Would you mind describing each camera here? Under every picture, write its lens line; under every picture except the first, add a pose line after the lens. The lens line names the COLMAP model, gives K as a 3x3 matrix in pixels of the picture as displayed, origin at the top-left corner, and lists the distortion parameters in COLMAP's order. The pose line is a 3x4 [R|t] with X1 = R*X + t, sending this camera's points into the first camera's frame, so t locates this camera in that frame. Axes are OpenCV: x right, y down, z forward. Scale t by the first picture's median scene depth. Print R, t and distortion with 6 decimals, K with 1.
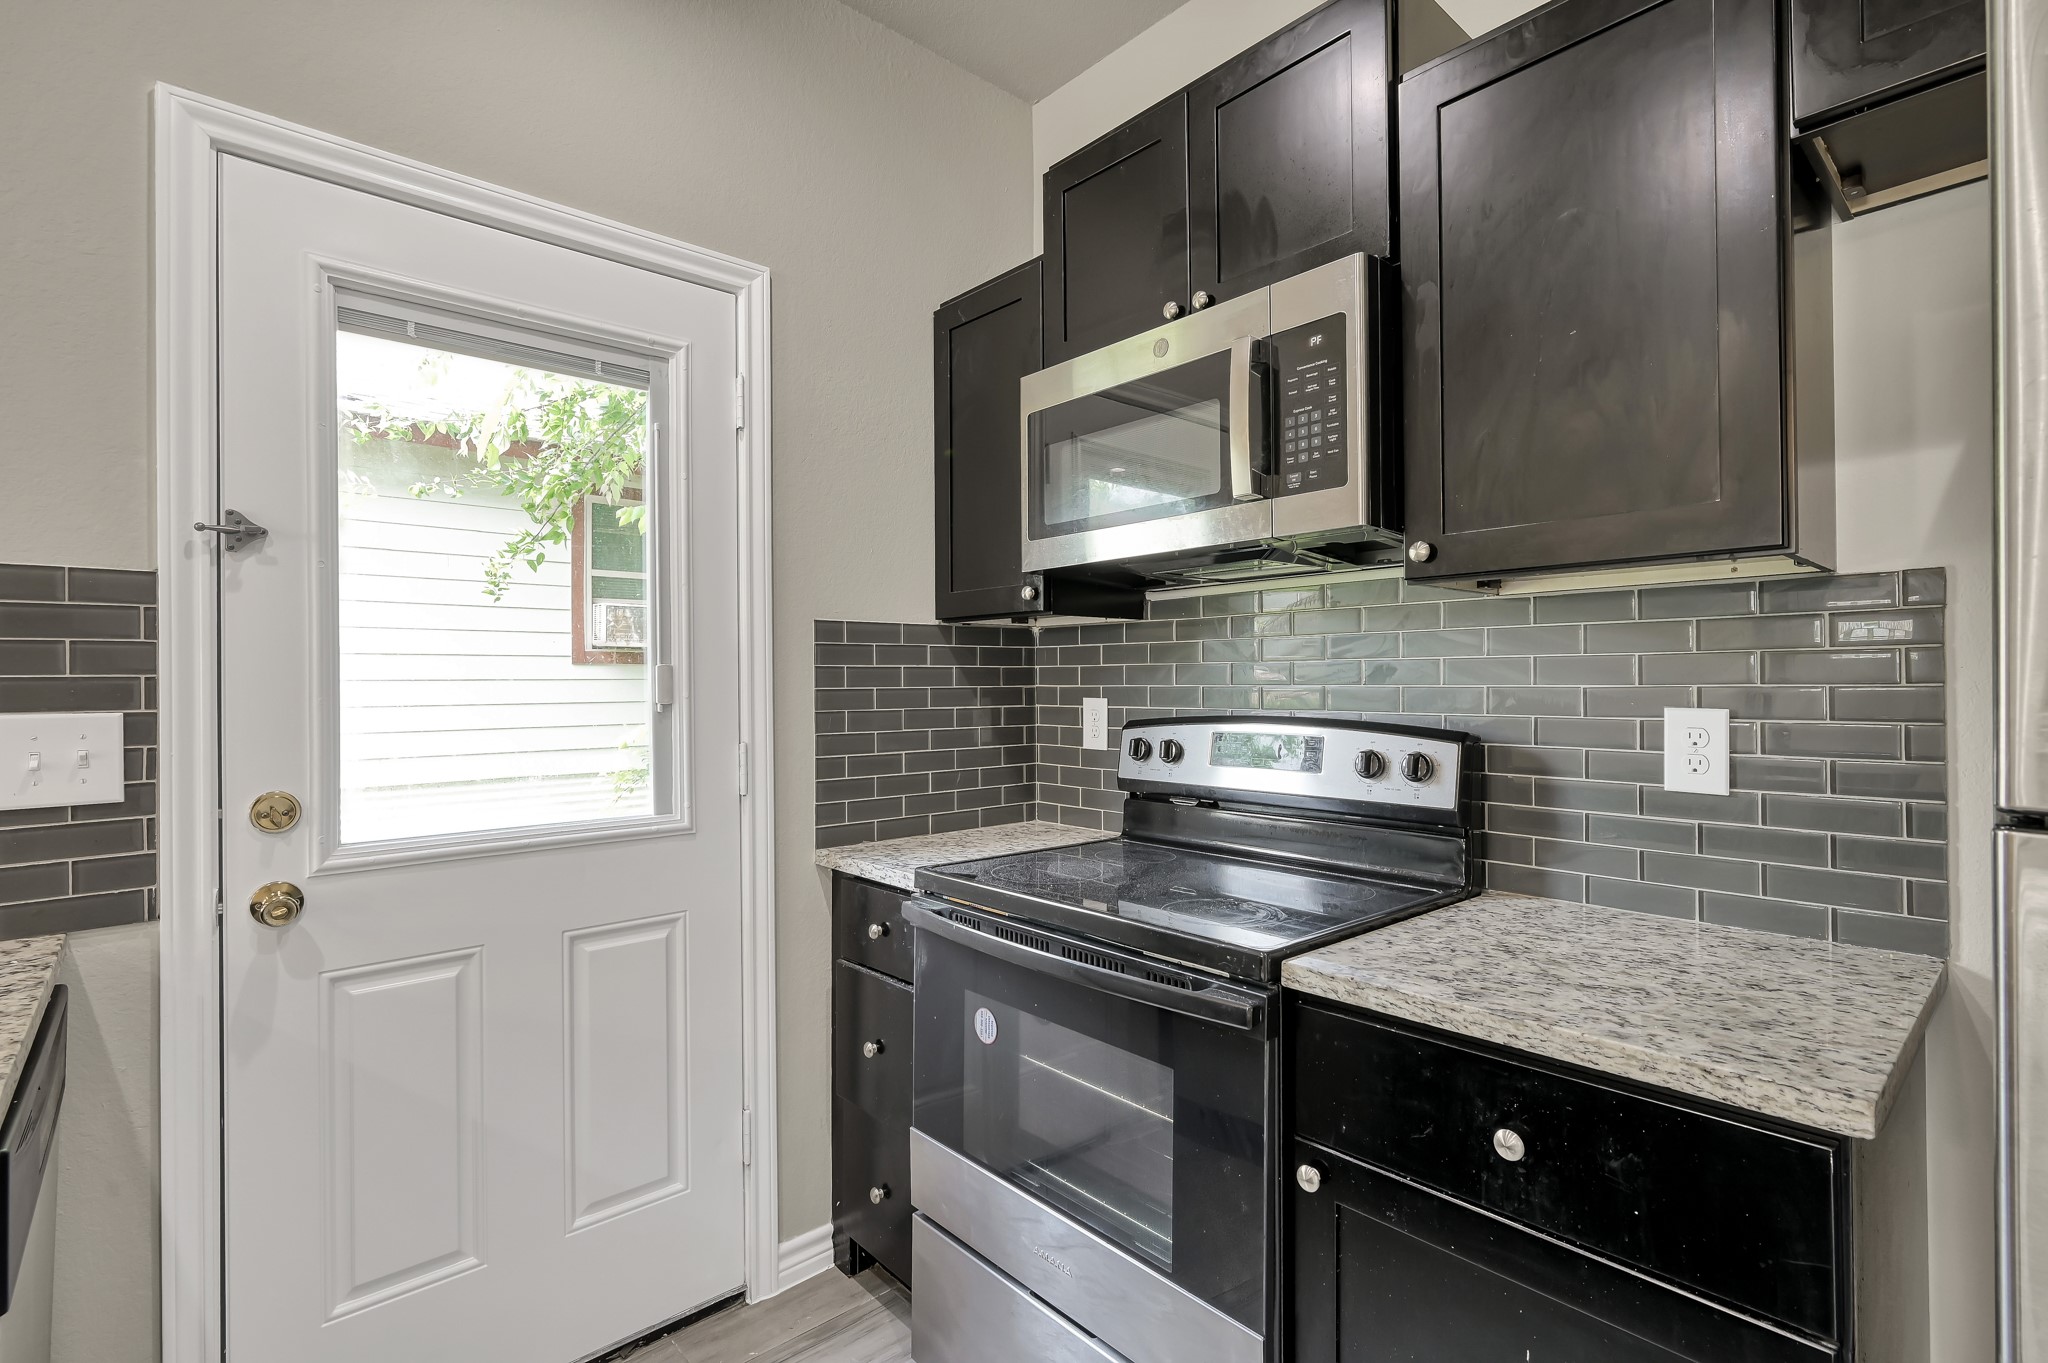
lens RADIAL K [[951.2, 0, 1026.8], [0, 951.2, 671.8], [0, 0, 1]] dist [-0.001544, -0.000486]
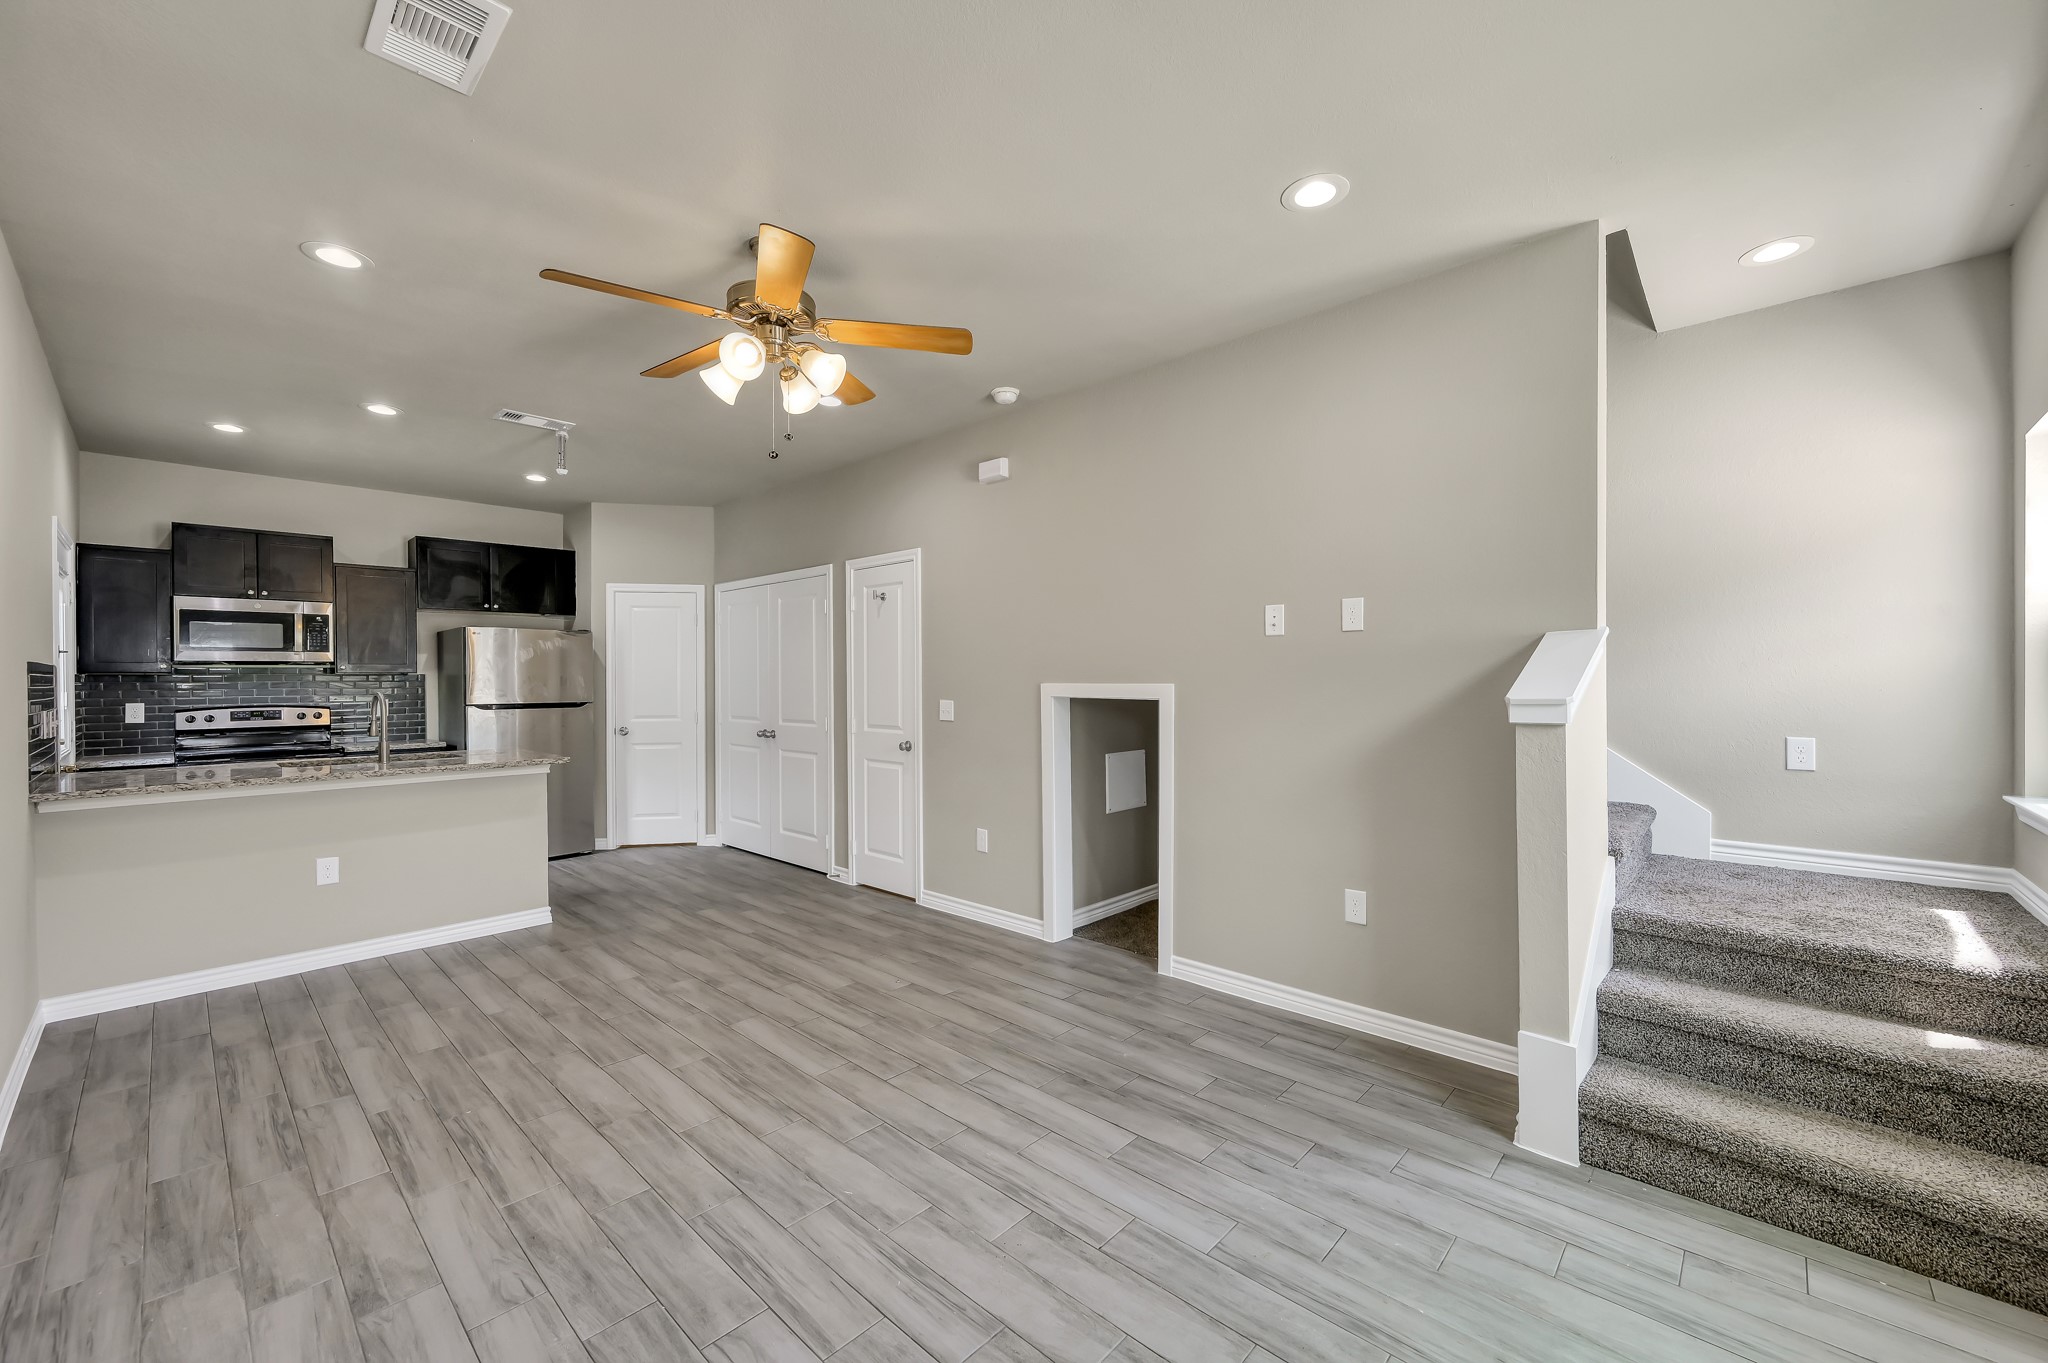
lens RADIAL K [[805.3, 0, 1024.0], [0, 805.3, 681.5], [0, 0, 1]] dist [0.000065, 0.000281]
pose [[-0.087745, 0.003058, 0.996138, -3.469501], [-0.001971, 0.999993, -0.003244, -0.043646], [-0.996141, -0.002248, -0.087738, -1.816068]]
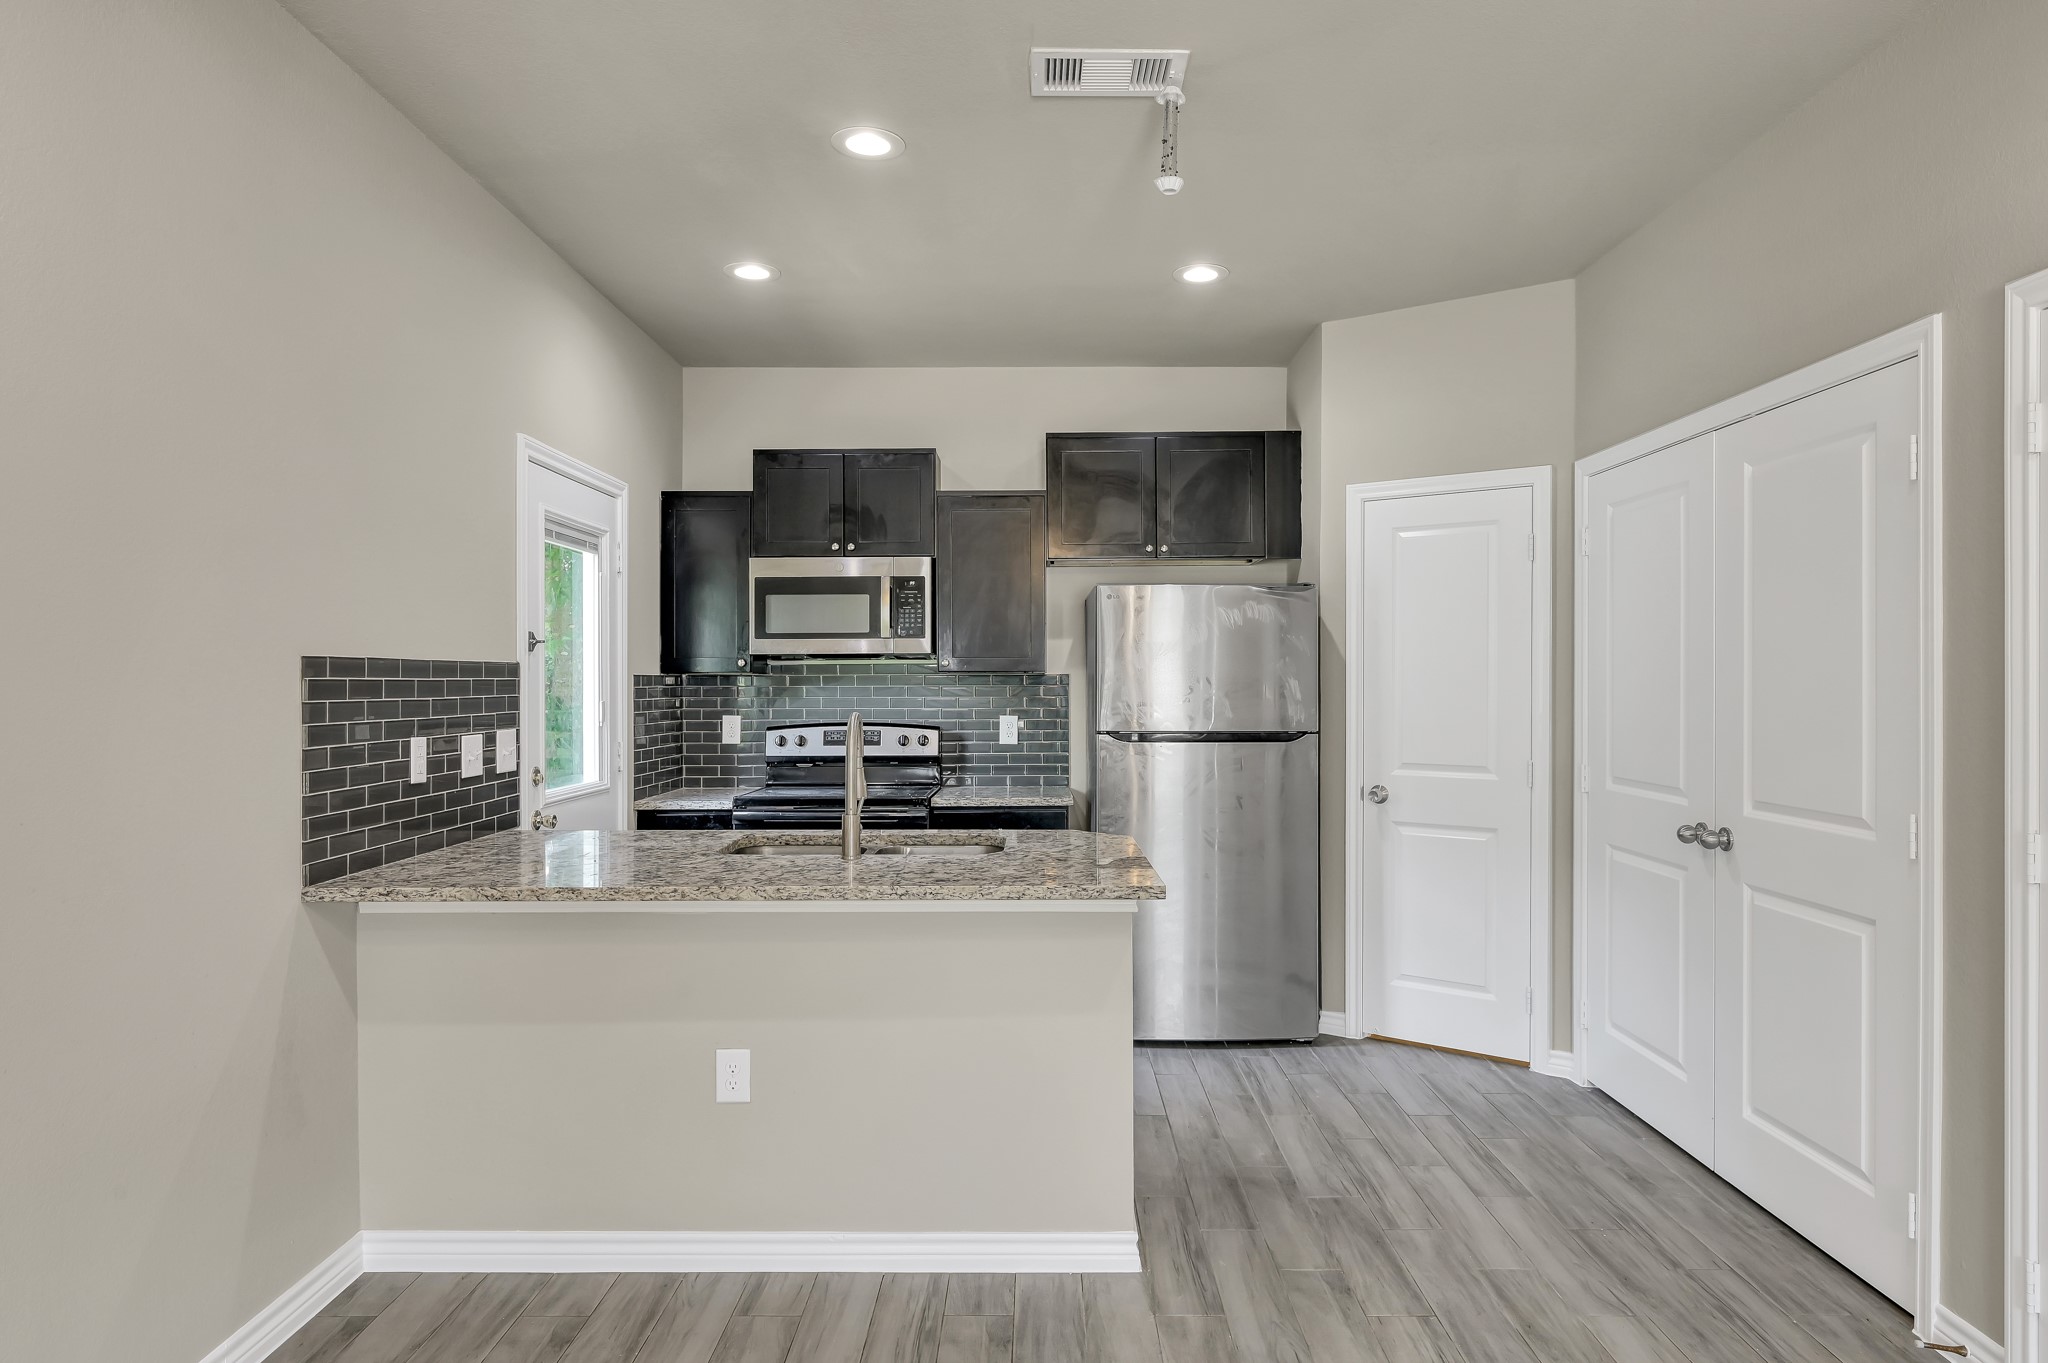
lens RADIAL K [[1210.2, 0, 1040.2], [0, 1210.2, 686.1], [0, 0, 1]] dist [-0.004279, -0.000222]
pose [[0.665641, 0.002318, 0.746269, -1.888397], [-0.008904, 0.999949, 0.004836, -0.067812], [-0.746219, -0.009864, 0.665627, -1.466738]]
